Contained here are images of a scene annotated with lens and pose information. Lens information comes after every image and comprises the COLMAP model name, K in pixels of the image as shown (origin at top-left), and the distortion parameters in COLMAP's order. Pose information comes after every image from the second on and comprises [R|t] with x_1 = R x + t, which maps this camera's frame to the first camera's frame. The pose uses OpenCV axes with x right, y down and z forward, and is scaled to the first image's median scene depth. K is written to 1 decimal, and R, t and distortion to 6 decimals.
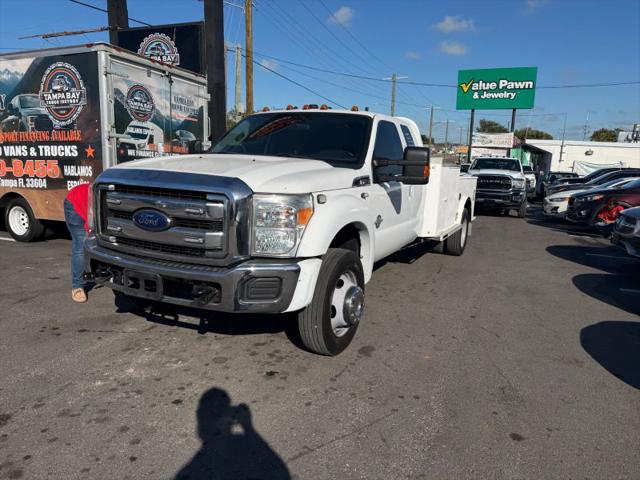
lens RADIAL K [[454.5, 0, 320.1], [0, 454.5, 235.3], [0, 0, 1]] dist [0.034449, -0.043759]
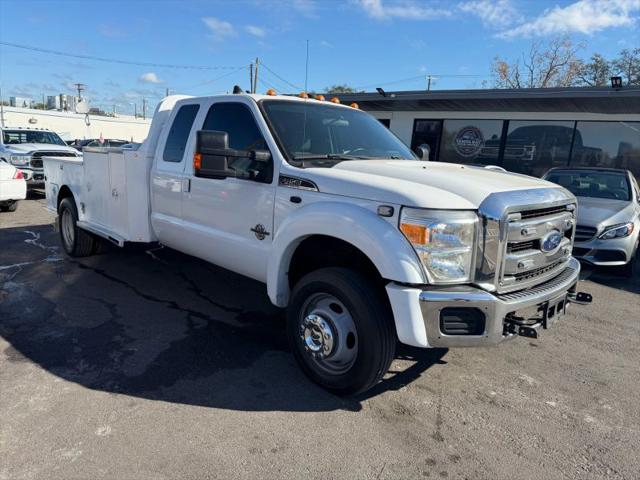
lens RADIAL K [[454.5, 0, 320.5], [0, 454.5, 236.4], [0, 0, 1]] dist [0.034449, -0.043759]
pose [[0.322531, -0.197721, 0.925678, -0.698464], [0.122676, 0.978424, 0.166244, -0.130123], [-0.938576, 0.059940, 0.339828, 0.562747]]
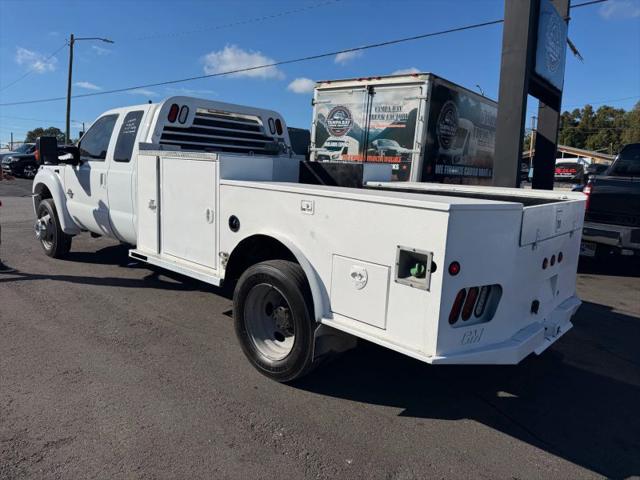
lens RADIAL K [[454.5, 0, 314.7], [0, 454.5, 241.5], [0, 0, 1]] dist [0.034449, -0.043759]
pose [[-0.296441, 0.106627, -0.949080, 0.845766], [-0.201650, 0.964357, 0.171328, -0.188327], [0.933520, 0.242171, -0.264373, 1.423244]]
